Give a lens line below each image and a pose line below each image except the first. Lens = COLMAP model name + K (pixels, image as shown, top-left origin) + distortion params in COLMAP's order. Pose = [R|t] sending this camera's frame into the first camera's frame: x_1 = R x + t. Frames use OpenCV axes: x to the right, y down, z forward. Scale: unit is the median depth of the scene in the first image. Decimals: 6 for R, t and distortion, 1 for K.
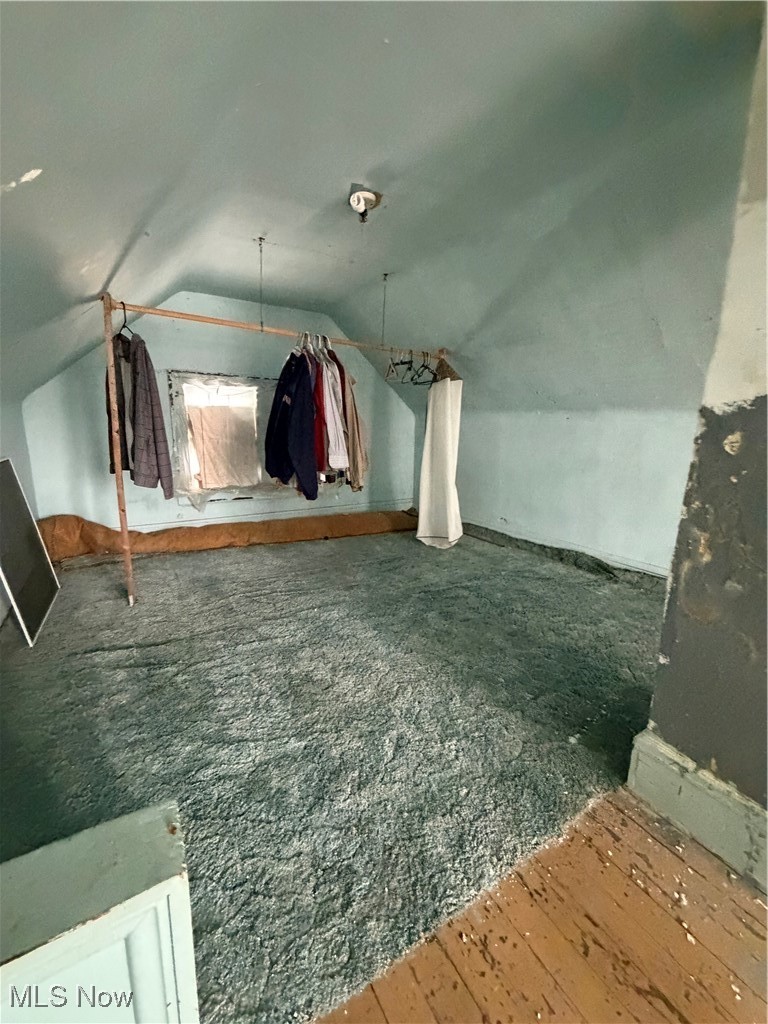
lens RADIAL K [[407.7, 0, 382.3], [0, 407.7, 505.0], [0, 0, 1]] dist [0.000213, -0.000499]
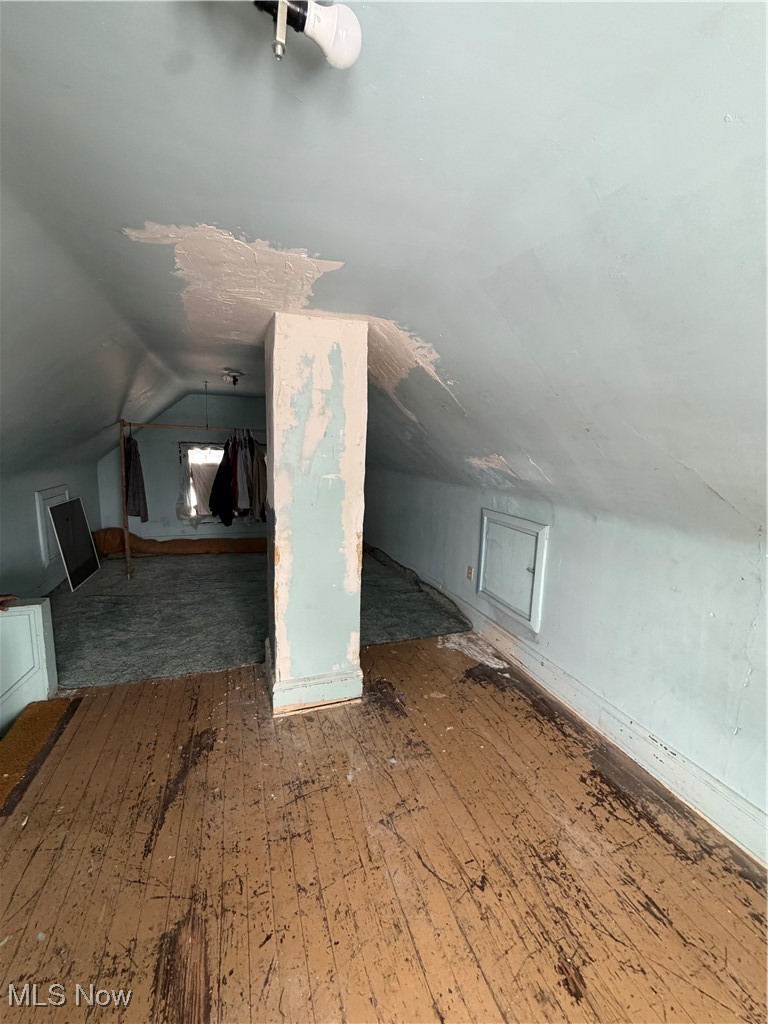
lens RADIAL K [[407.7, 0, 384.3], [0, 407.7, 506.6], [0, 0, 1]] dist [0.000213, -0.000499]
pose [[0.978852, 0.038887, -0.200839, 0.869739], [-0.049542, 0.997604, -0.048296, -0.049472], [0.198480, 0.057224, 0.978433, -0.588776]]
